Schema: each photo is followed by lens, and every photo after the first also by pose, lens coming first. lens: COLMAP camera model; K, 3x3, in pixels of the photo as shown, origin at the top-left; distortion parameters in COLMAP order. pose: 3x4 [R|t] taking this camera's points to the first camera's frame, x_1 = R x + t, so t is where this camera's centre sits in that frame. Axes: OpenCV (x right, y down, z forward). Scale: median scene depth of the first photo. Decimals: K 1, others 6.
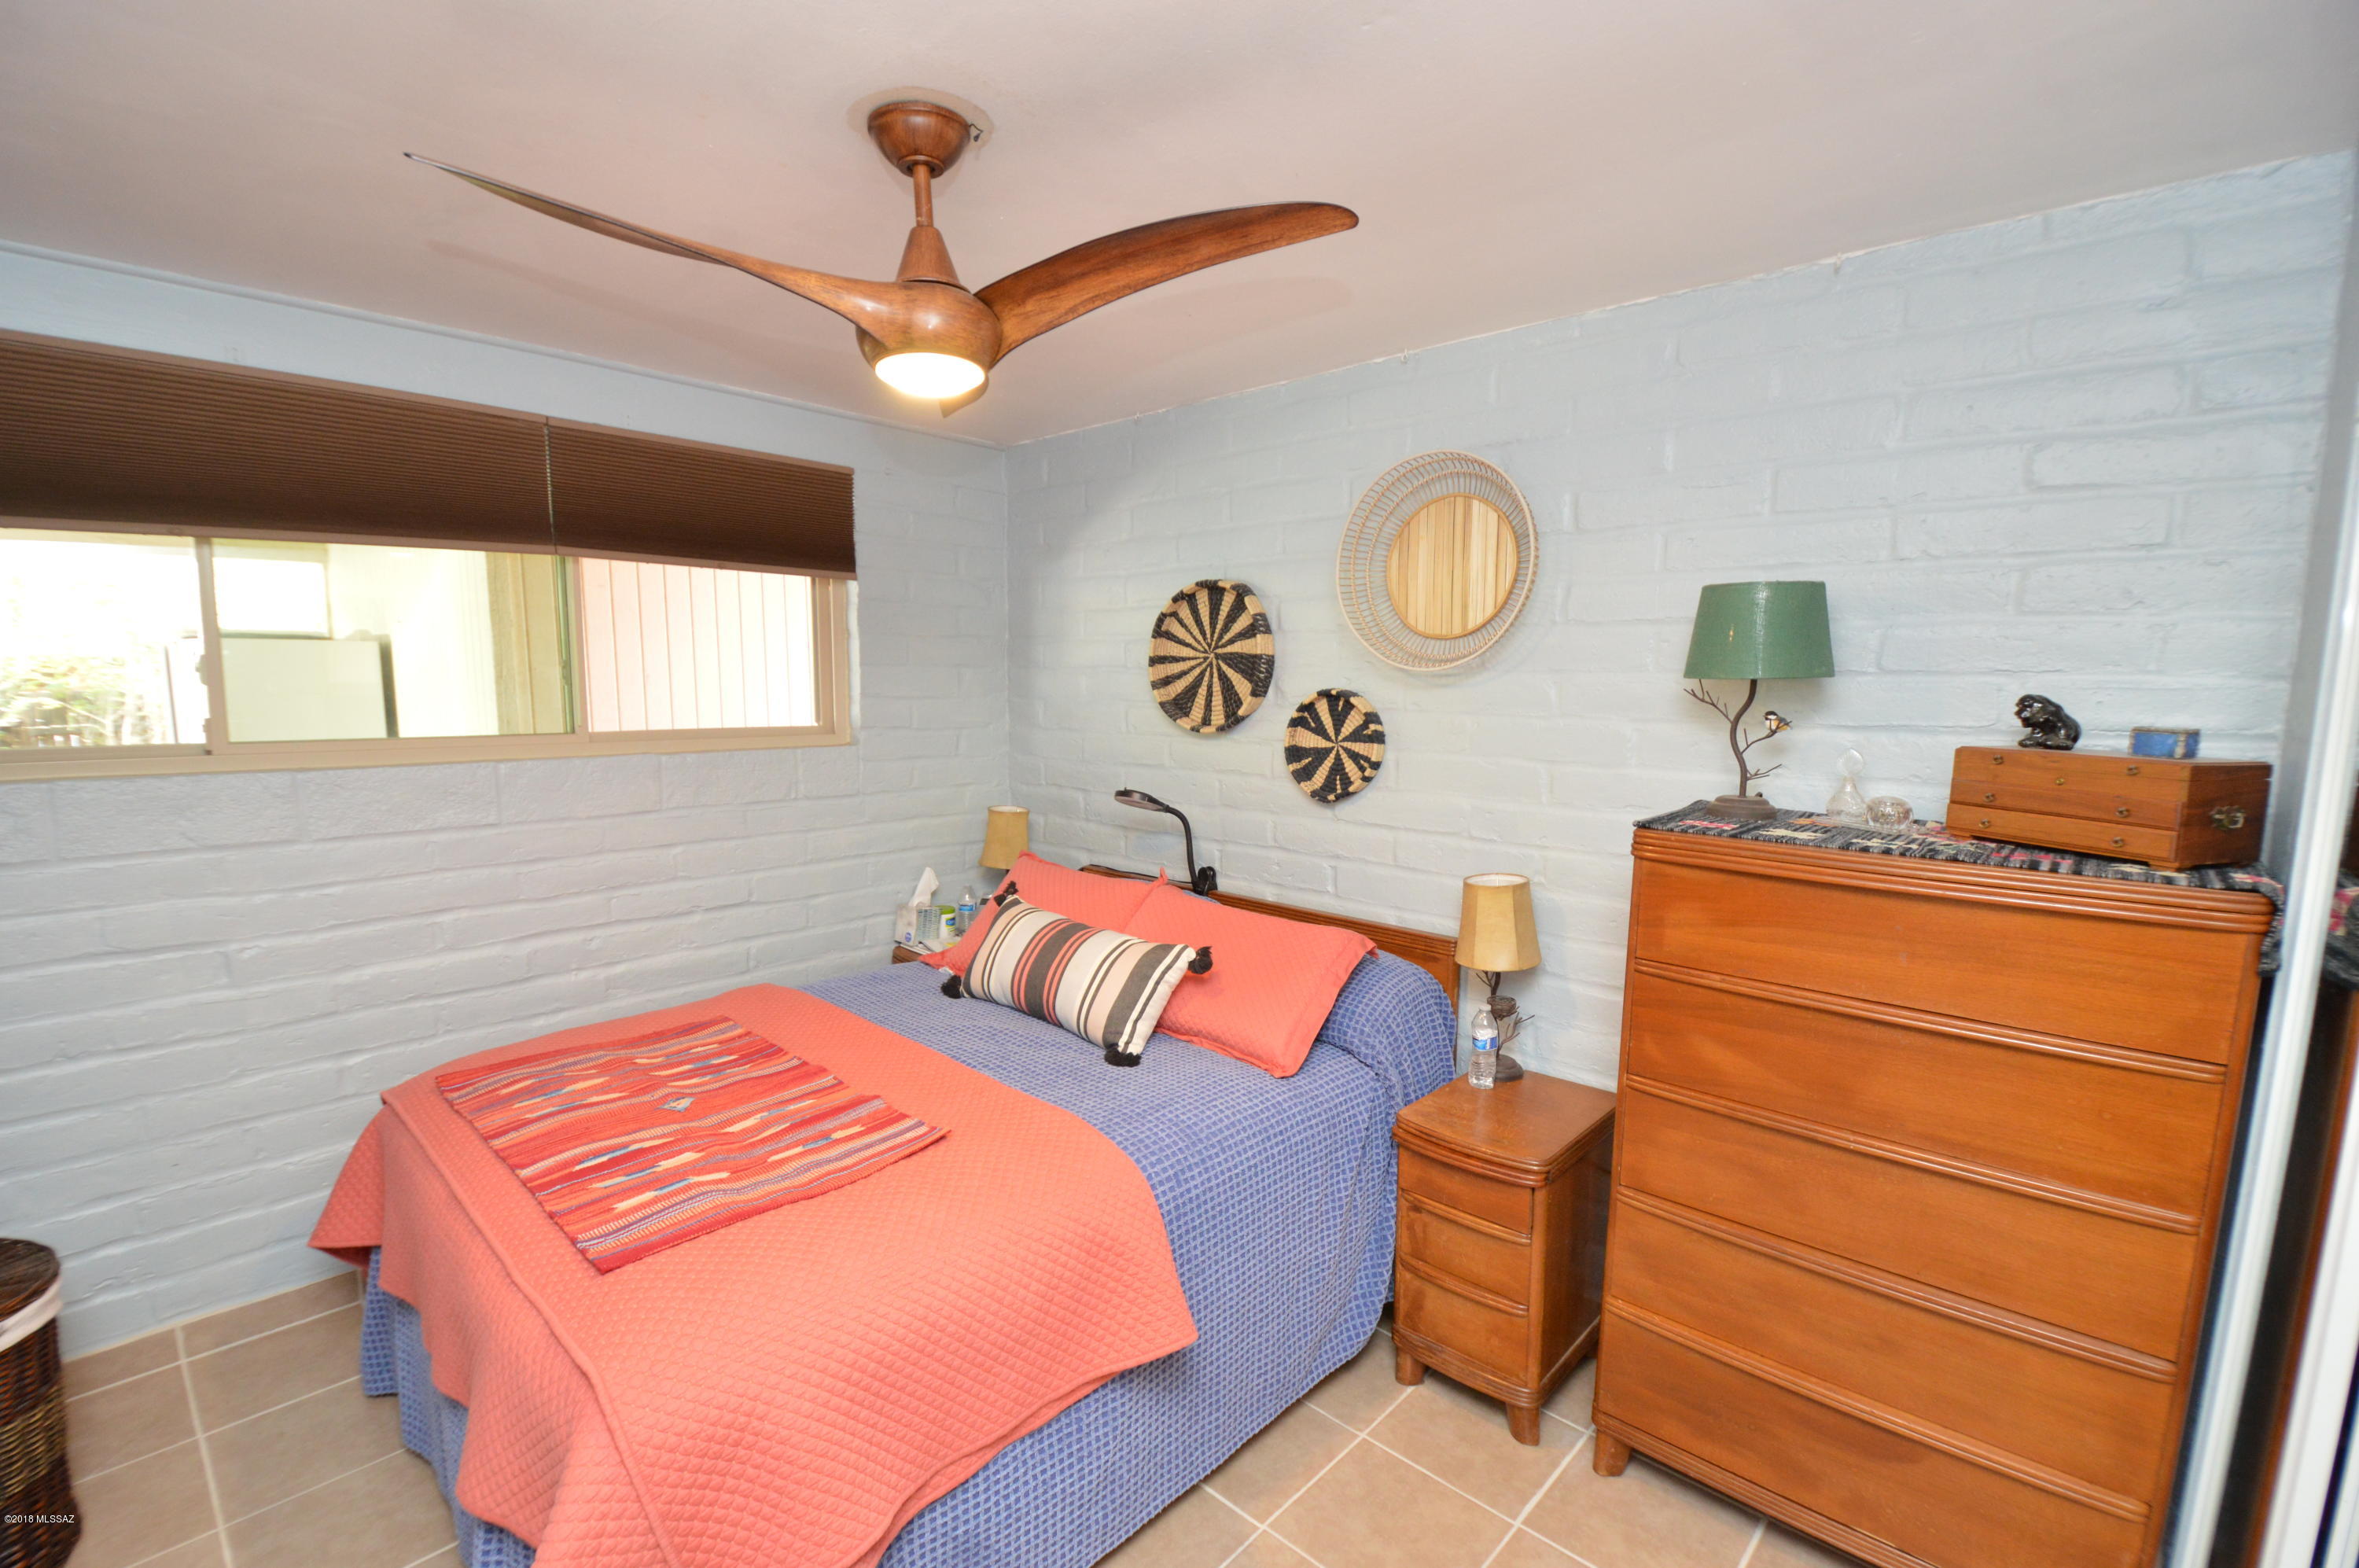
lens RADIAL K [[1035.3, 0, 1159.1], [0, 1035.3, 807.8], [0, 0, 1]] dist [0.027445, -0.026949]
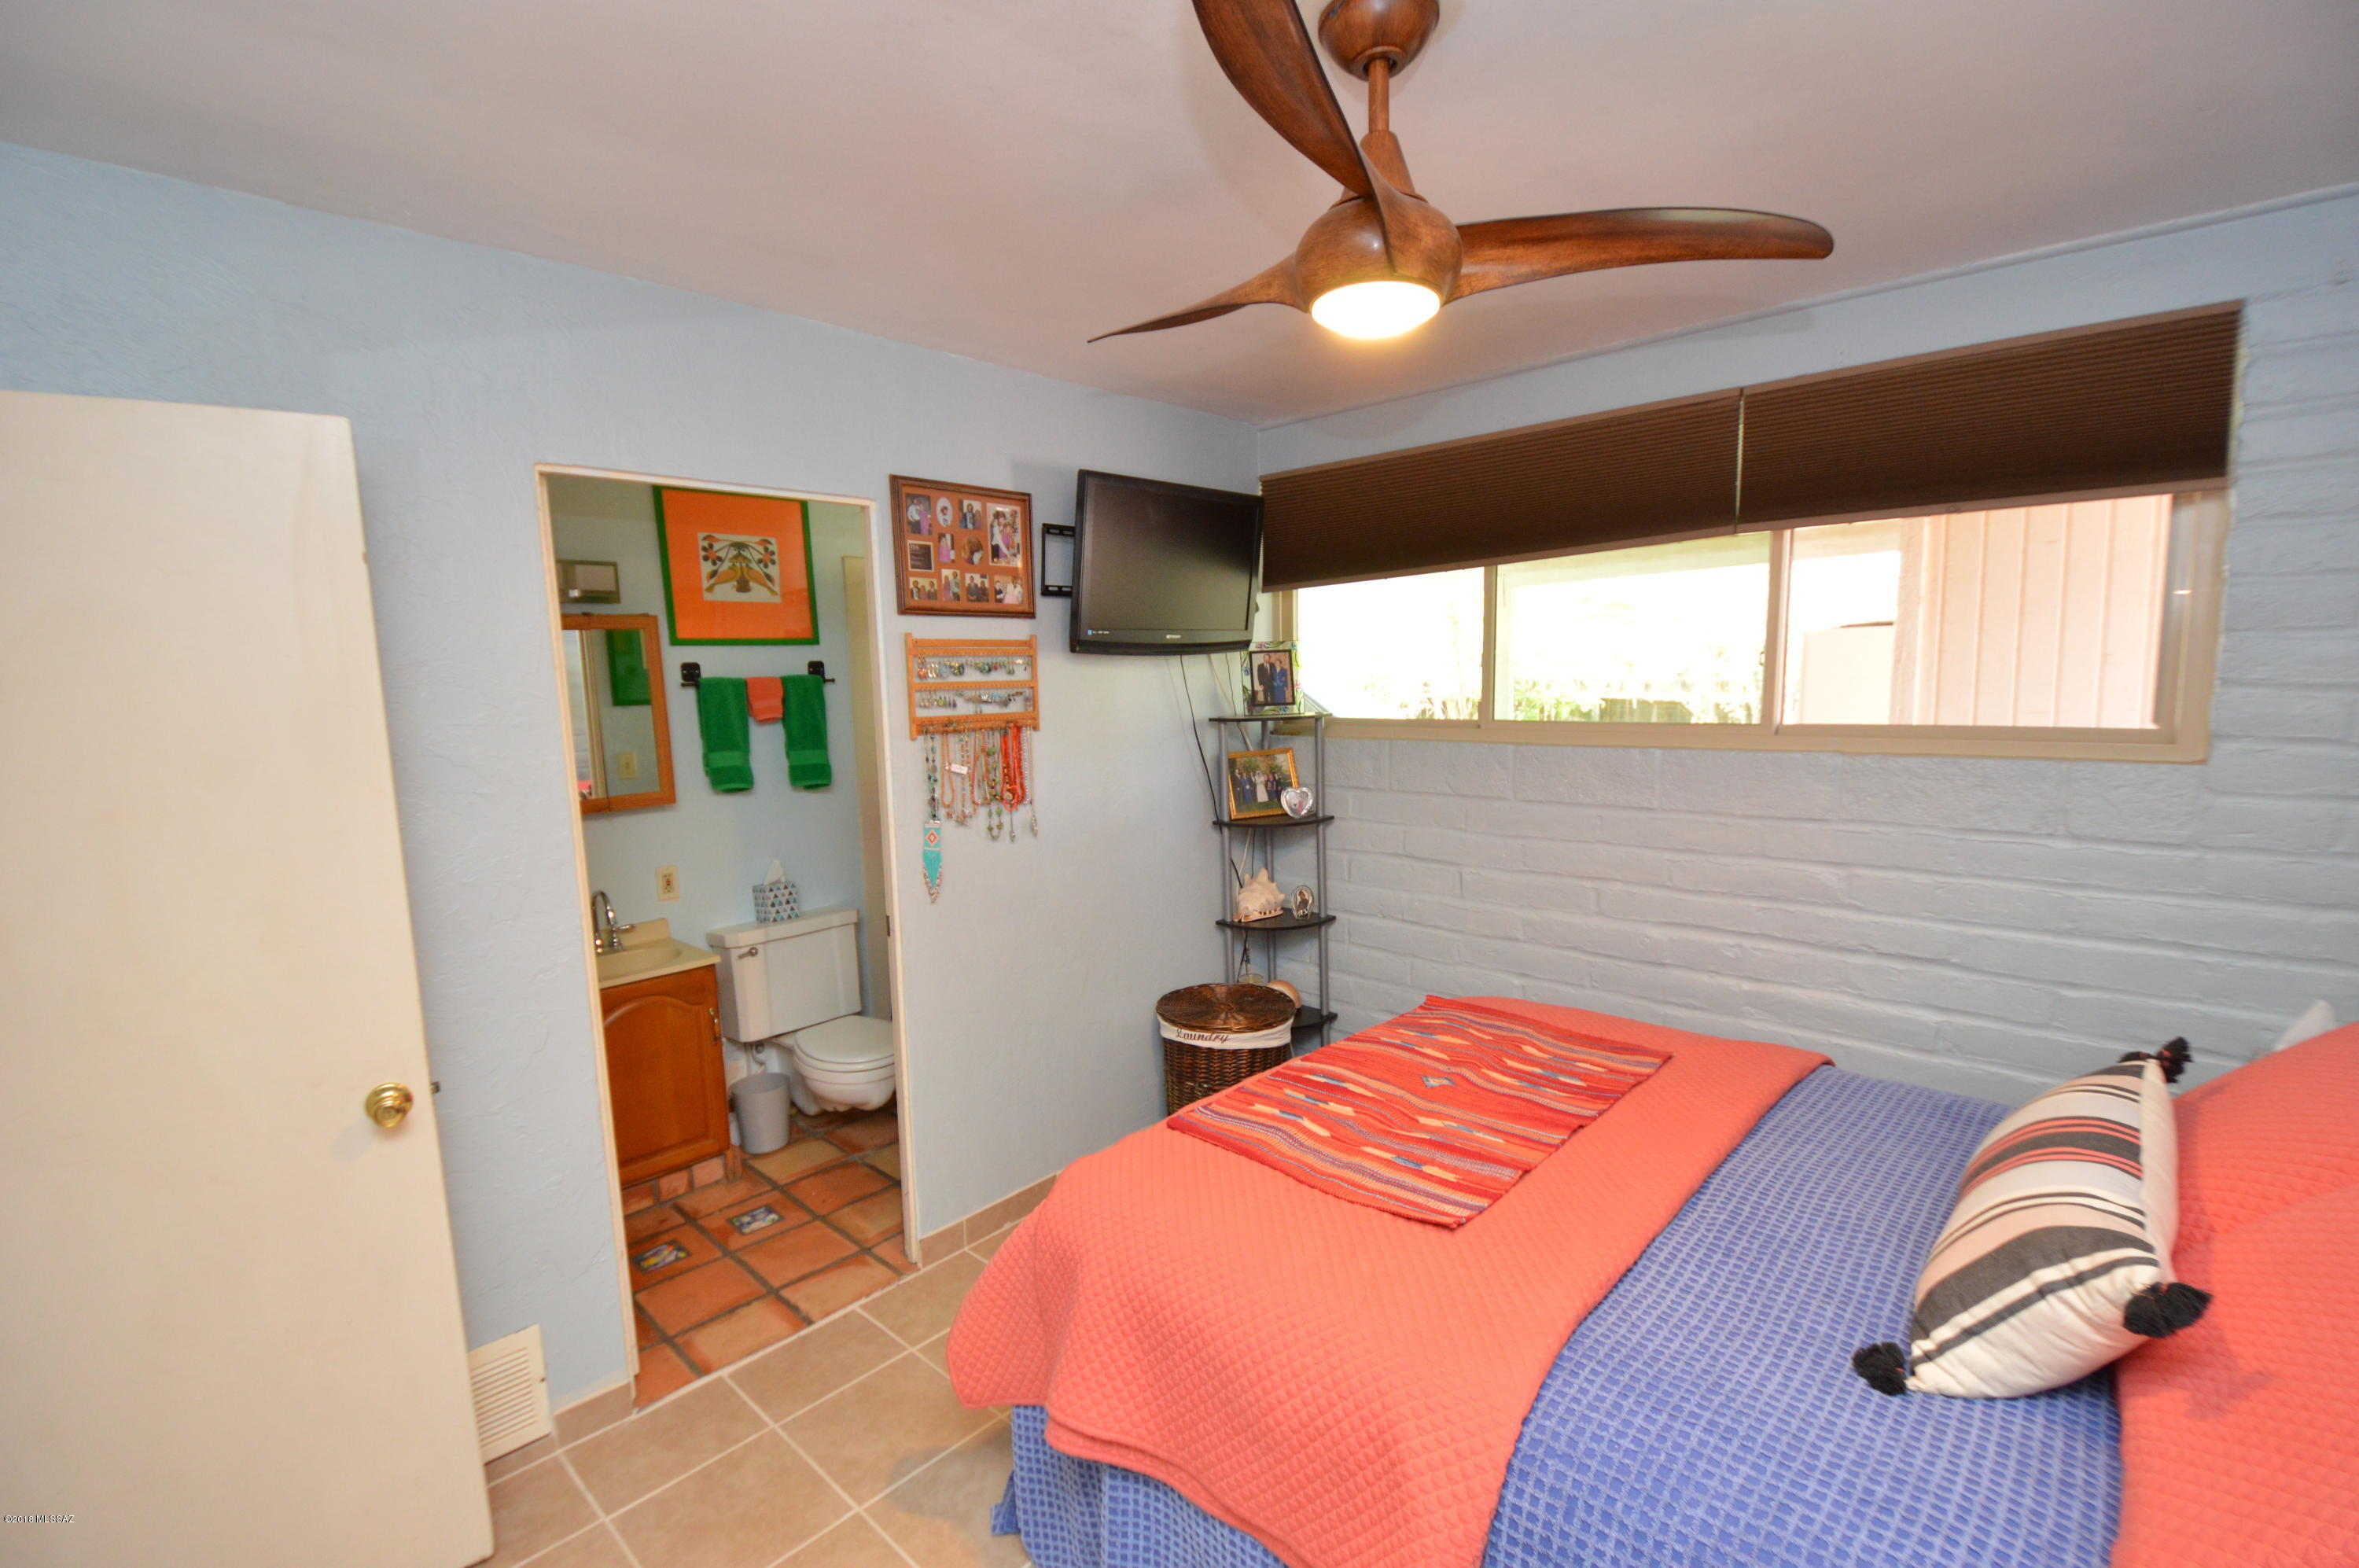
lens RADIAL K [[1035.3, 0, 1159.1], [0, 1035.3, 807.8], [0, 0, 1]] dist [0.027445, -0.026949]
pose [[-0.002933, 0.119017, -0.992888, 0.490786], [-0.100260, 0.987854, 0.118710, -0.073621], [0.994957, 0.099895, 0.009035, 0.630067]]
